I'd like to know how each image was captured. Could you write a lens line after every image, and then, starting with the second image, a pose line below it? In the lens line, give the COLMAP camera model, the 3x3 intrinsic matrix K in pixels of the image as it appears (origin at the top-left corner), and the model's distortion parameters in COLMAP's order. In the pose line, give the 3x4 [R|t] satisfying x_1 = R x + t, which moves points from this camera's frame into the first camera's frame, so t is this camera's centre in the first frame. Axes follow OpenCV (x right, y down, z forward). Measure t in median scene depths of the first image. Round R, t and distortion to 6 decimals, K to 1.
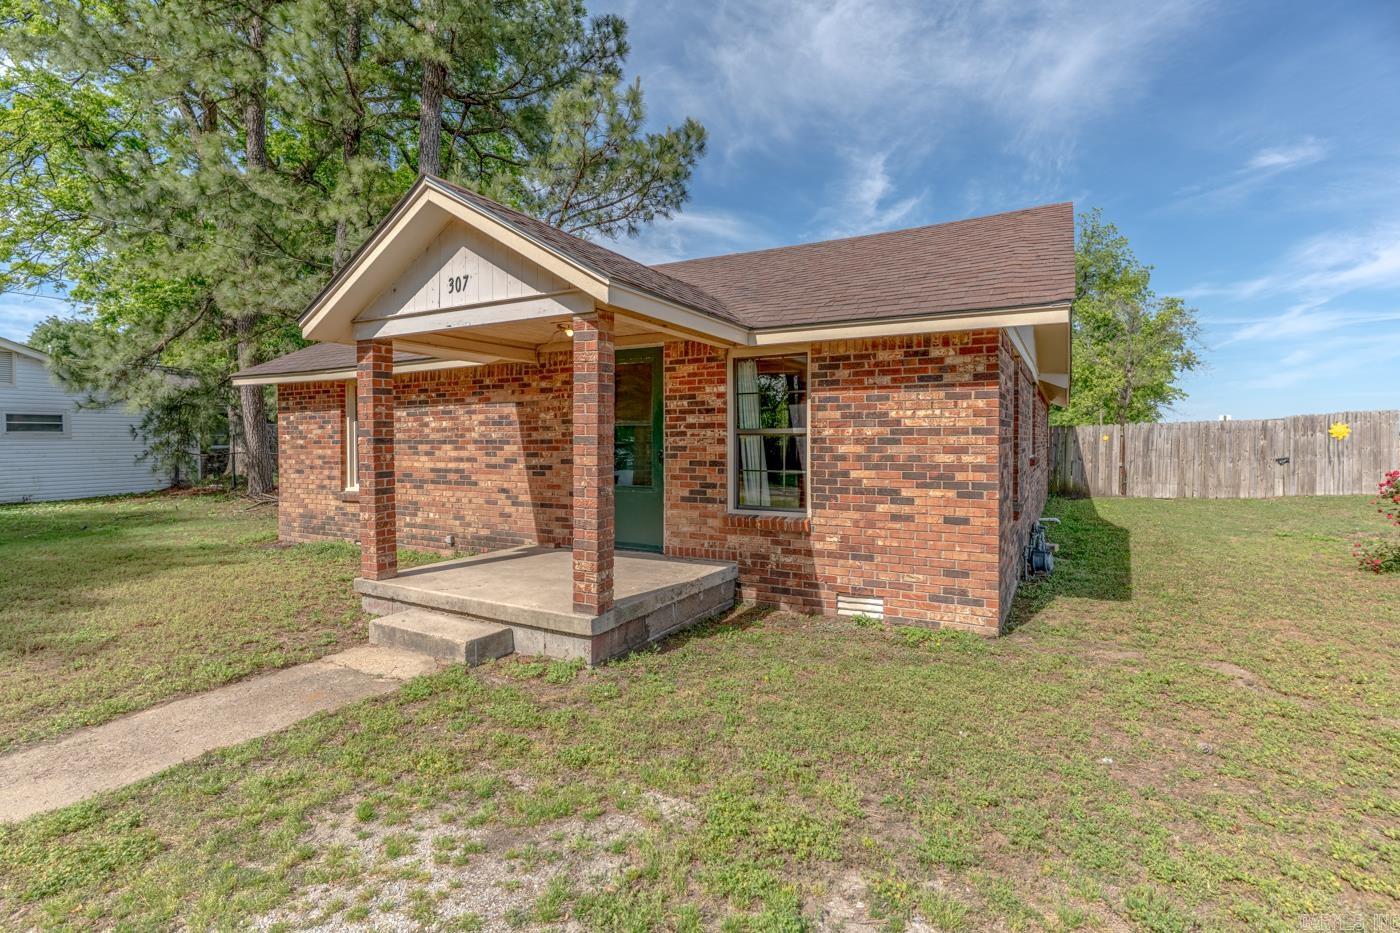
lens RADIAL K [[683.9, 0, 675.1], [0, 683.9, 462.7], [0, 0, 1]] dist [-0.000945, -0.000566]
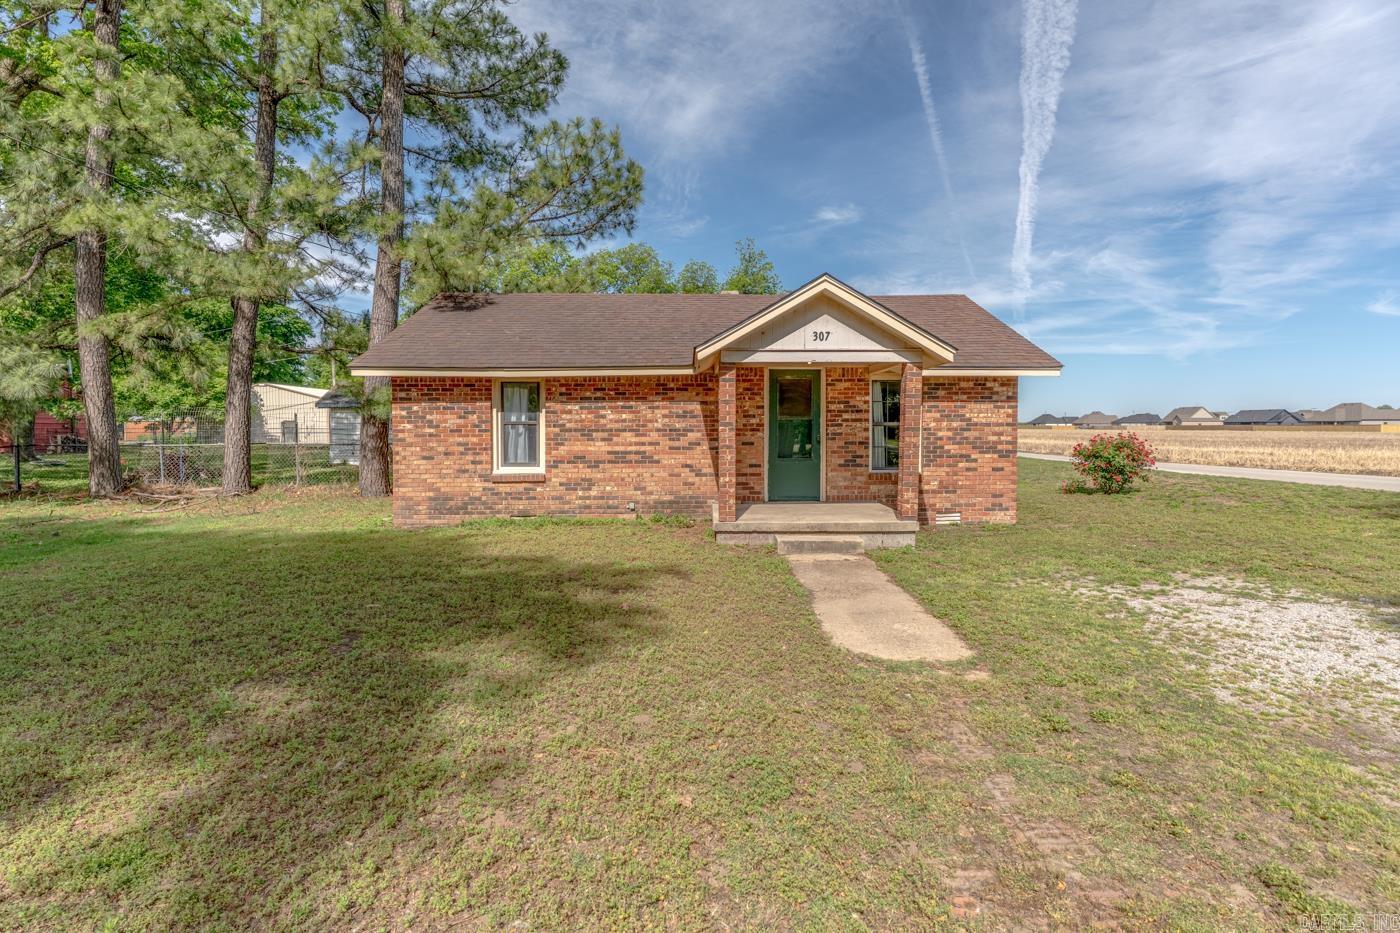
lens RADIAL K [[683.9, 0, 675.1], [0, 683.9, 462.7], [0, 0, 1]] dist [-0.000945, -0.000566]
pose [[0.857730, -0.030468, 0.513197, -1.121851], [0.016754, 0.999369, 0.031330, -0.010114], [-0.513827, -0.018275, 0.857699, -0.181902]]
